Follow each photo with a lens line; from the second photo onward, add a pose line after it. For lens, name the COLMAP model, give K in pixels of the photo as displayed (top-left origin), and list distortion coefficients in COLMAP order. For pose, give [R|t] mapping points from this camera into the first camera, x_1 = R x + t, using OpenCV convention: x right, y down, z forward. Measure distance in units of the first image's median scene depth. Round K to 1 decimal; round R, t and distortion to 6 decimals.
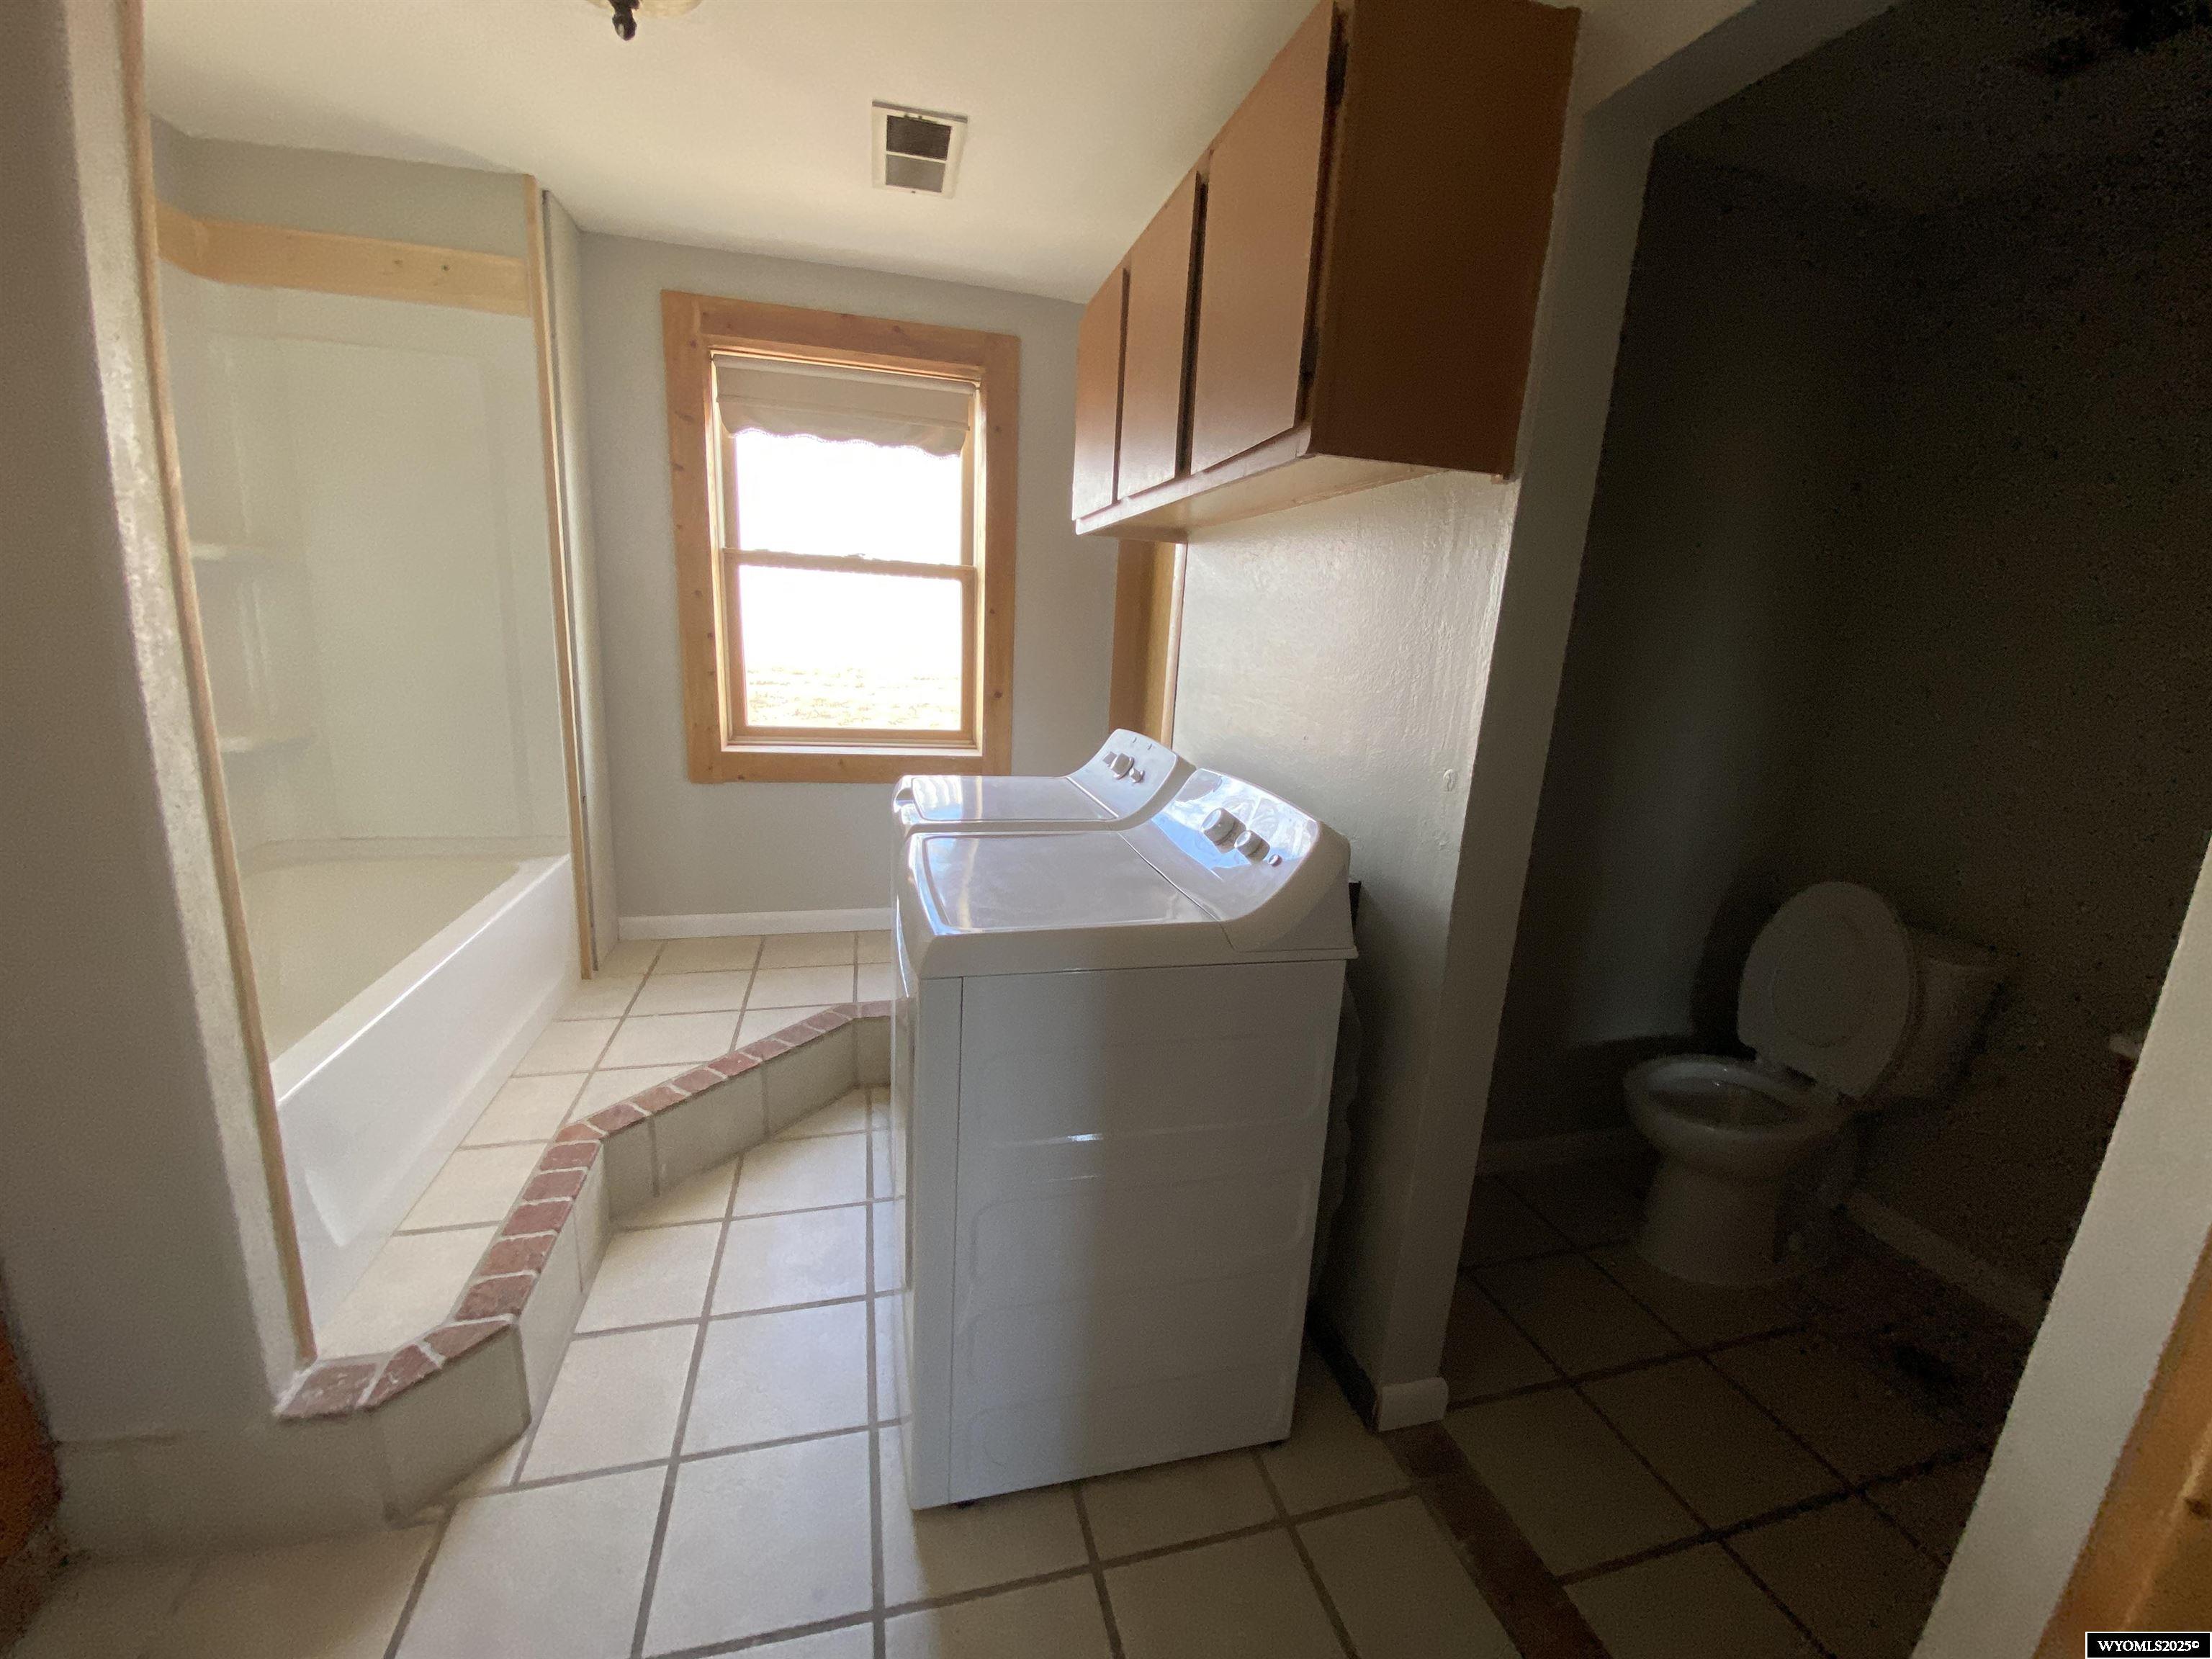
lens RADIAL K [[901.8, 0, 1101.3], [0, 901.8, 834.8], [0, 0, 1]] dist [0.037350, -0.032050]
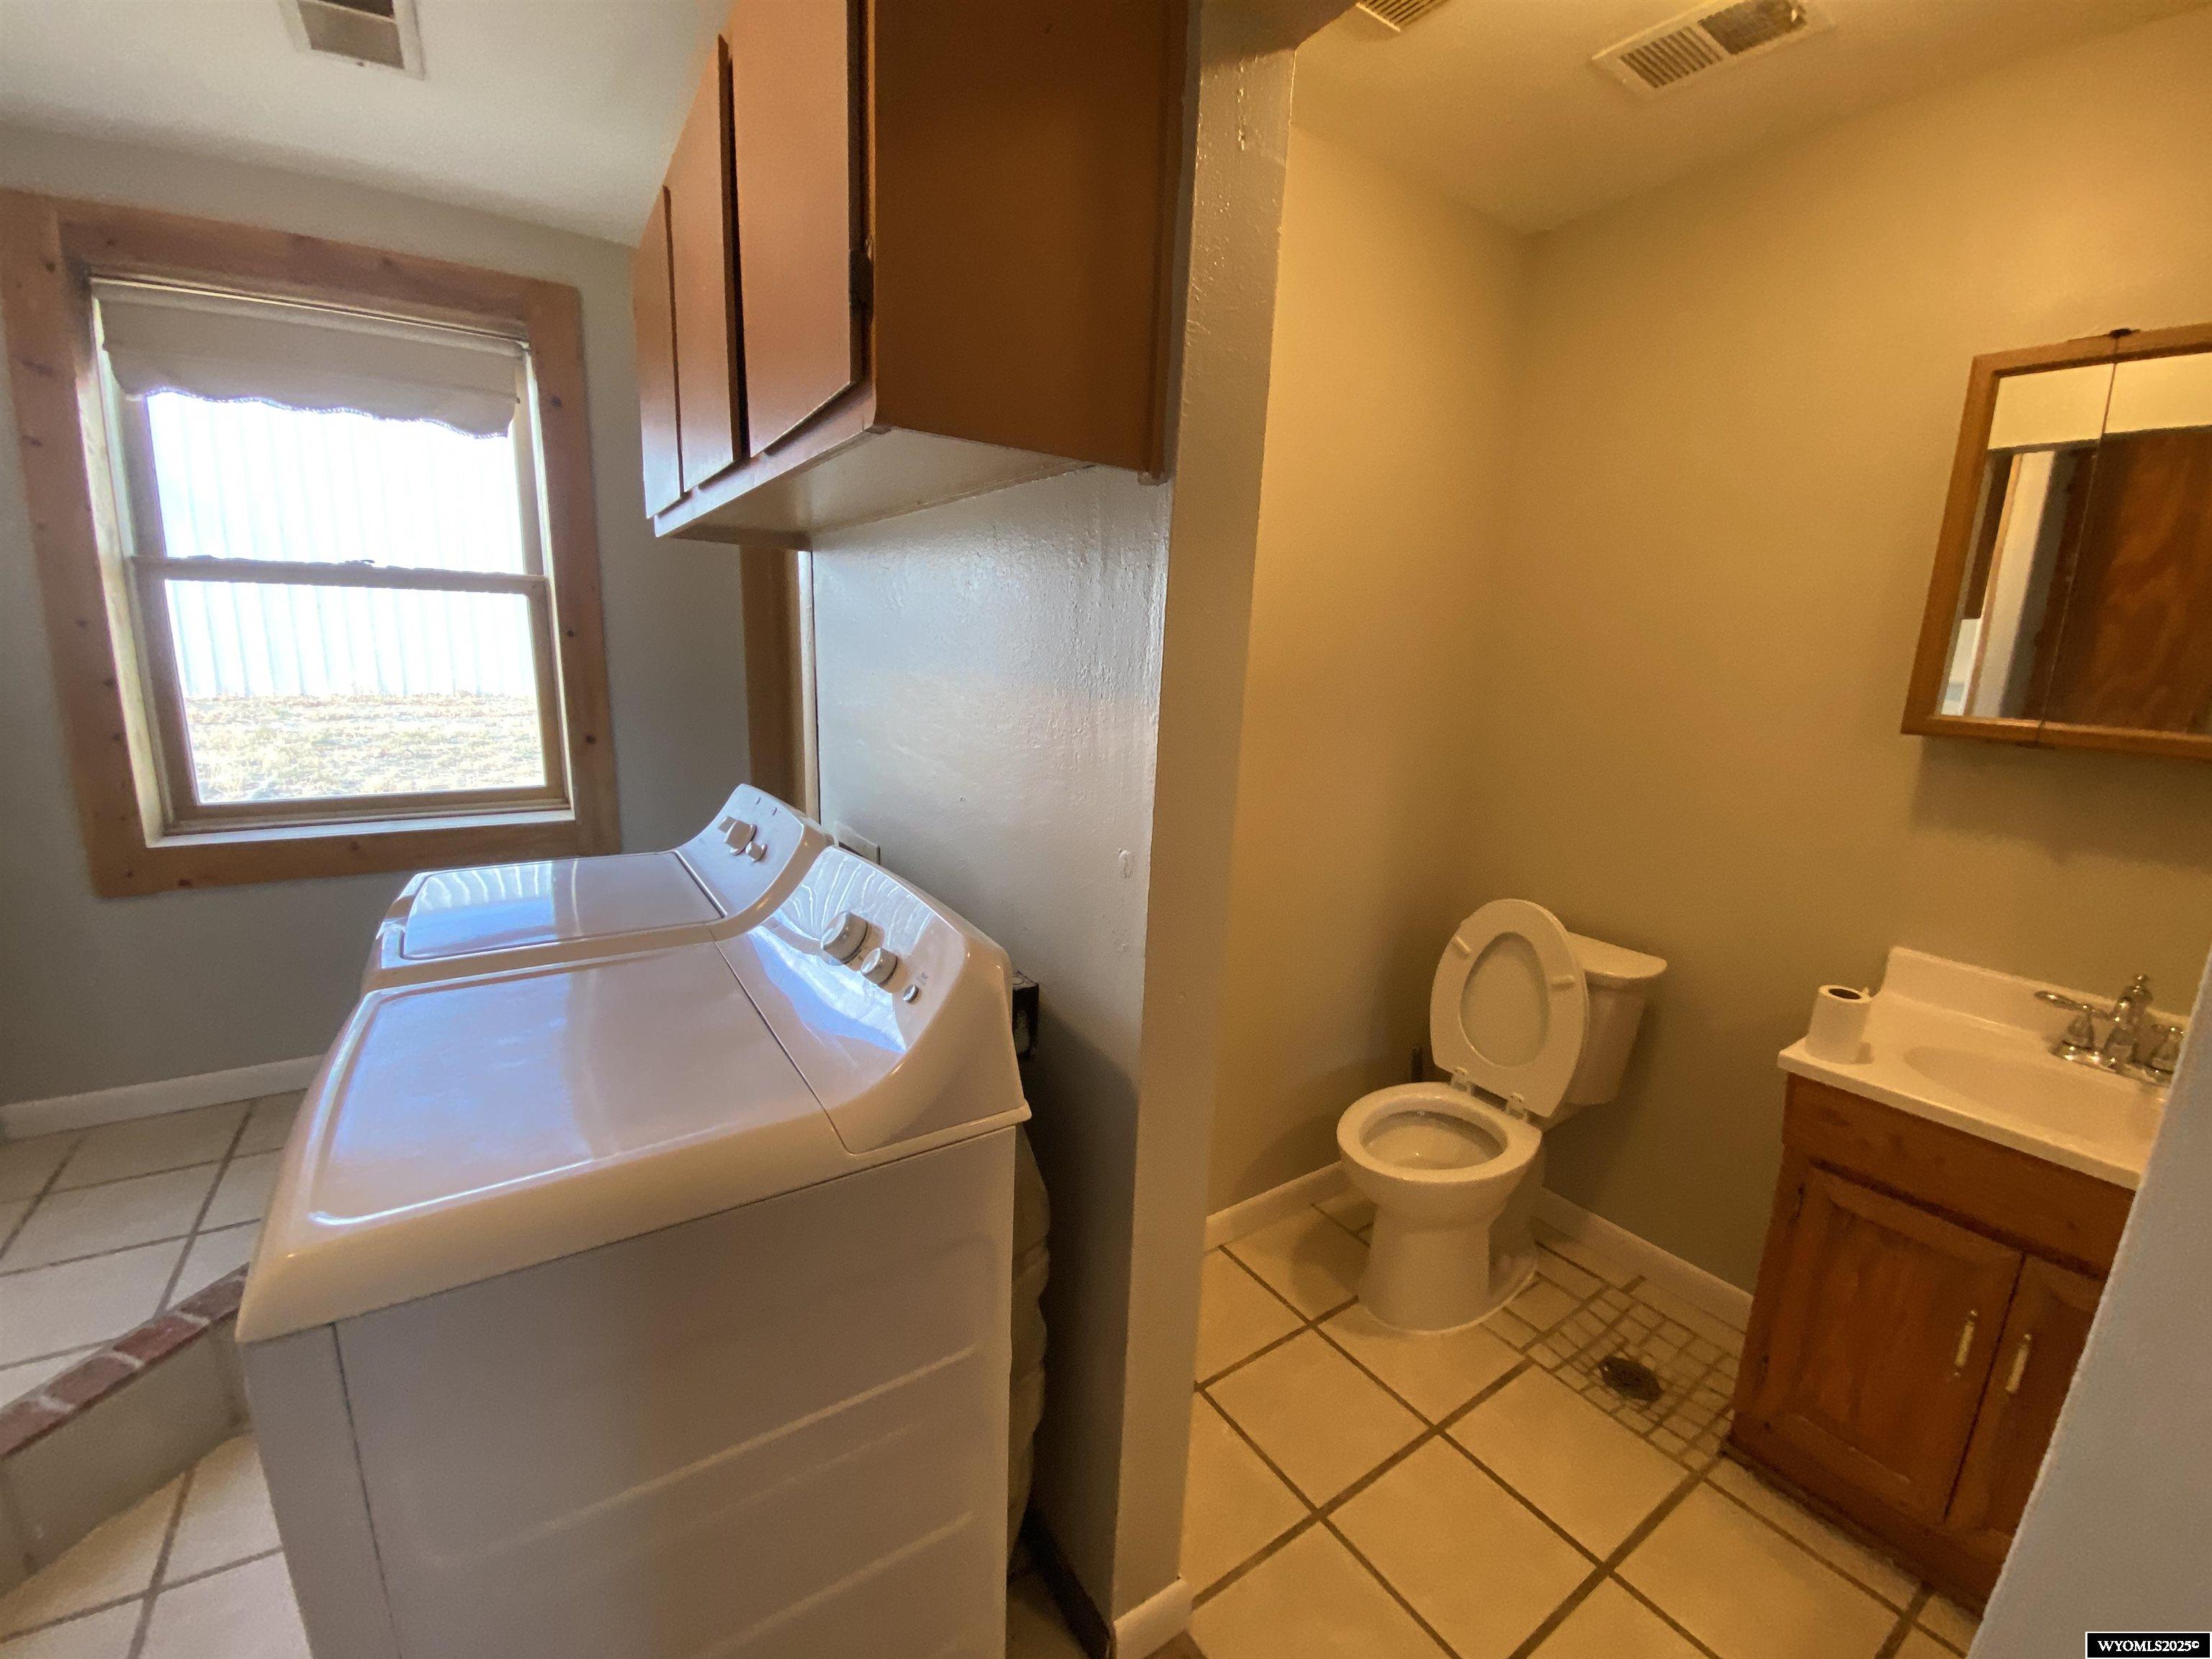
lens RADIAL K [[906.5, 0, 1106.0], [0, 906.5, 829.5], [0, 0, 1]] dist [0.000021, -0.010538]
pose [[0.948207, -0.083483, 0.306486, 0.079026], [0.085680, 0.996303, 0.006302, -0.057959], [-0.305879, 0.020284, 0.951854, 0.156818]]
